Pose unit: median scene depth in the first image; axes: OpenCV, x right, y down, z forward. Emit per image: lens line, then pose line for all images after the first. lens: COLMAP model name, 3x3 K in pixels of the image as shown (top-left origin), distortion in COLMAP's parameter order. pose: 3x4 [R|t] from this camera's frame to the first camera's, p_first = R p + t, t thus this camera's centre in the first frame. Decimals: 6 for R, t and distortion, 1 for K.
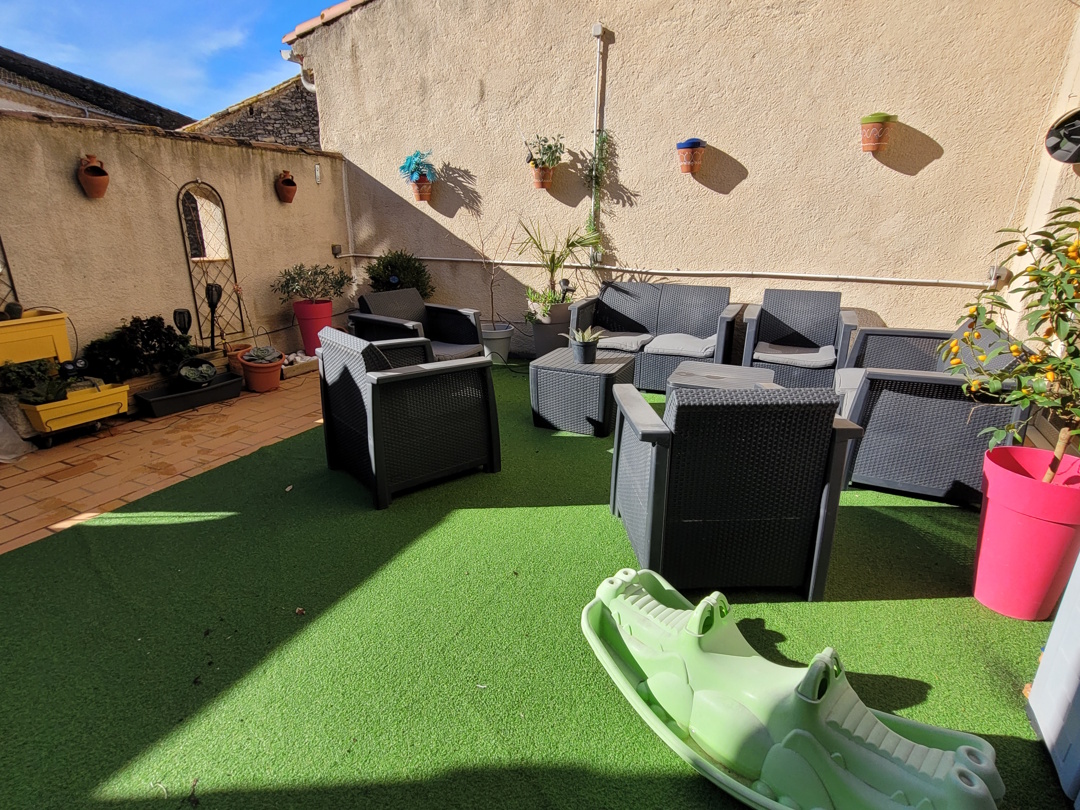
lens RADIAL K [[570.5, 0, 538.4], [0, 570.5, 409.0], [0, 0, 1]] dist [0.010669, -0.000804]
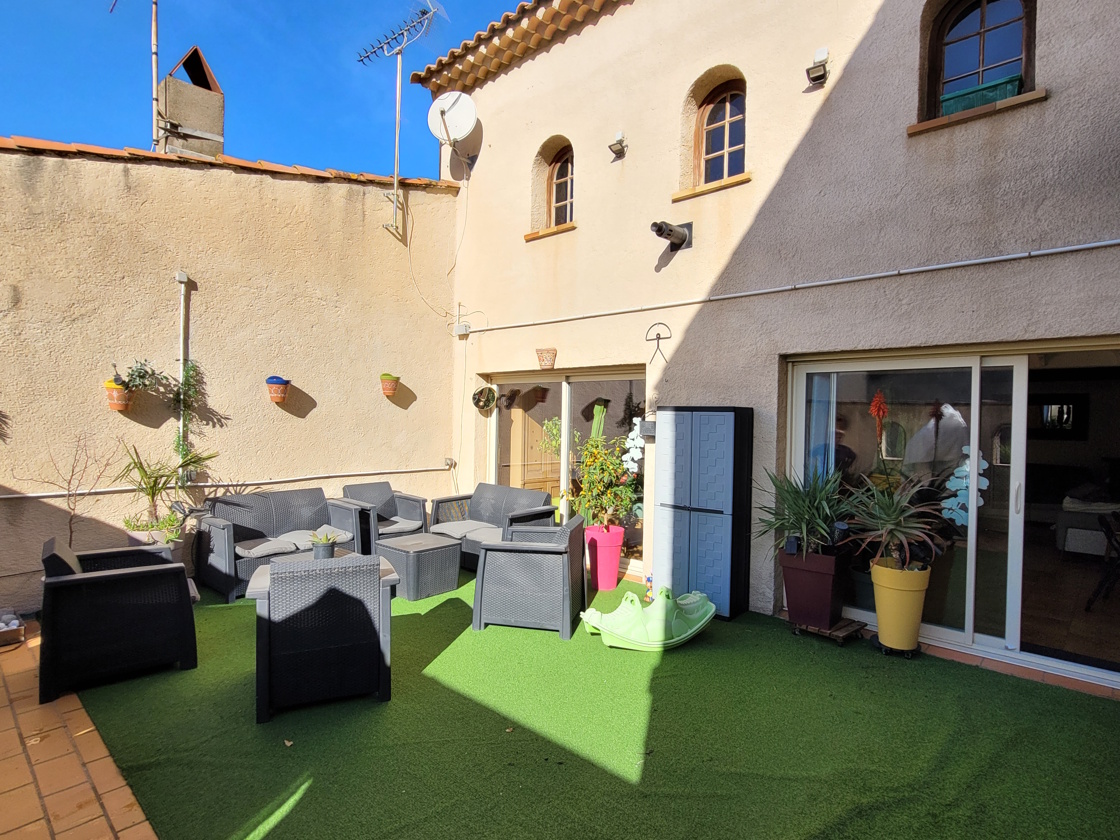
lens RADIAL K [[591.7, 0, 558.5], [0, 591.7, 421.3], [0, 0, 1]] dist [0.010669, -0.000804]
pose [[0.290065, -0.010547, 0.956949, -0.725223], [0.292748, 0.952984, -0.078233, -0.090611], [-0.911132, 0.302837, 0.279515, 0.100358]]
